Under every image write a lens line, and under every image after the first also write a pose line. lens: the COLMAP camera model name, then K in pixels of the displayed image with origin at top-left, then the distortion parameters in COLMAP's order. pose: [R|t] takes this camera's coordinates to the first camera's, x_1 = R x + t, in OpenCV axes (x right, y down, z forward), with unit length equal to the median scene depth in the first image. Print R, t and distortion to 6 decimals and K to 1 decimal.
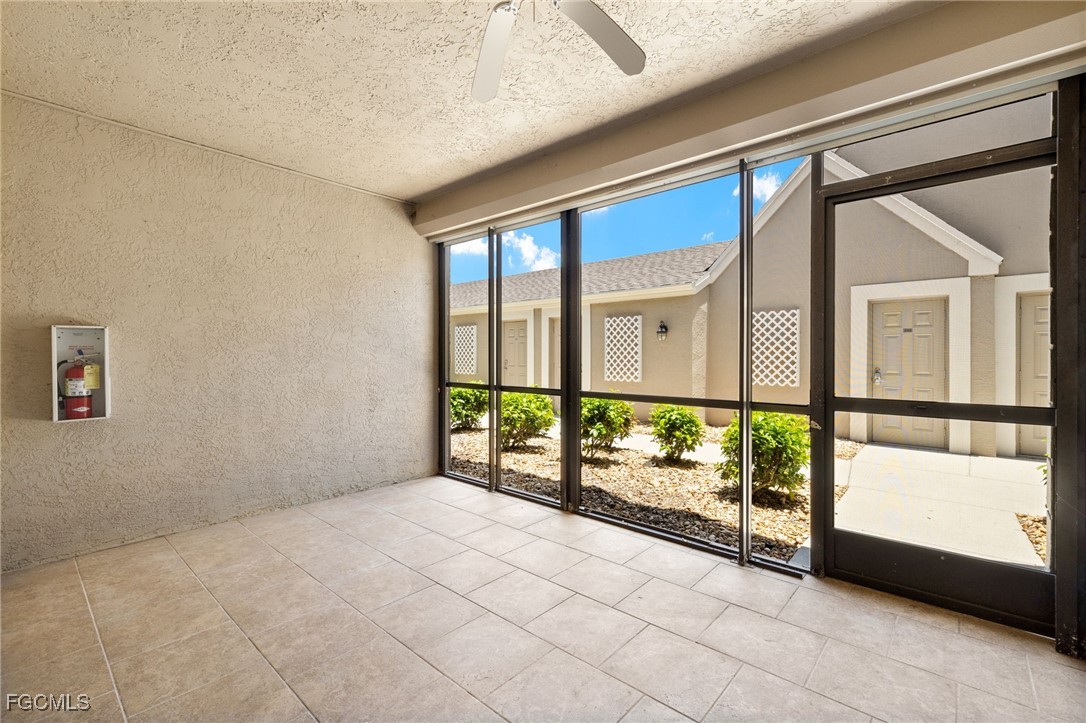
lens RADIAL K [[452.3, 0, 546.9], [0, 452.3, 354.8], [0, 0, 1]] dist [0.003031, 0.000129]
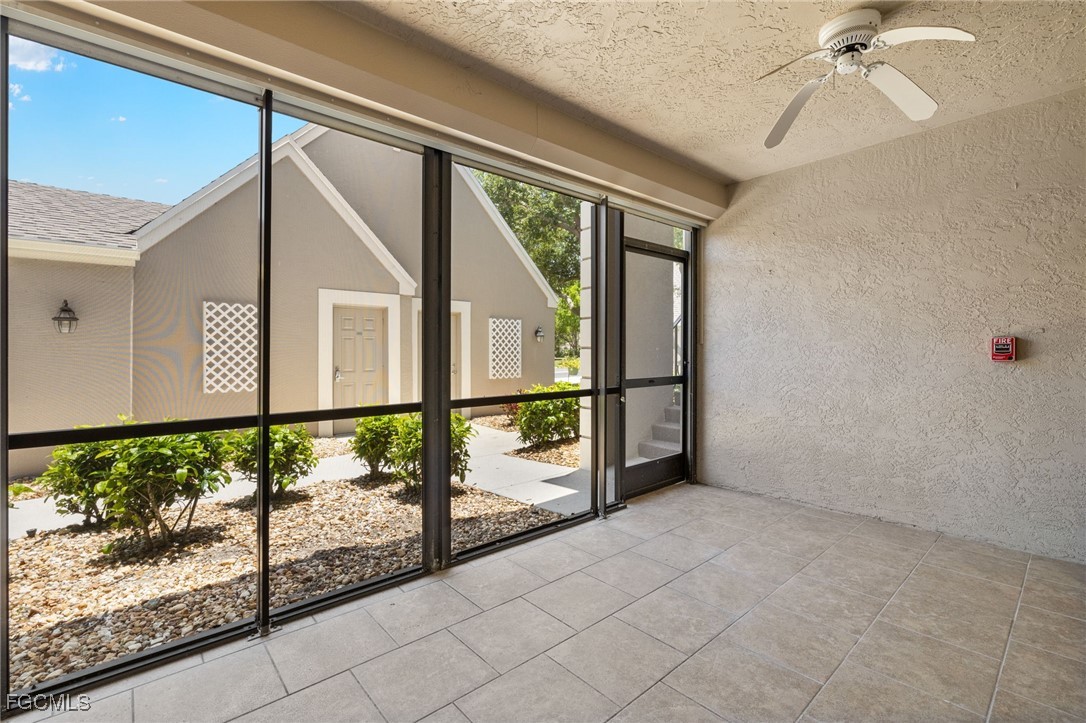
lens RADIAL K [[463.9, 0, 548.3], [0, 463.9, 355.6], [0, 0, 1]] dist [-0.002997, -0.000317]
pose [[0.156774, -0.005615, 0.987619, -0.541182], [0.008553, 0.999954, 0.004328, 0.003446], [-0.987597, 0.007768, 0.156815, 0.593307]]
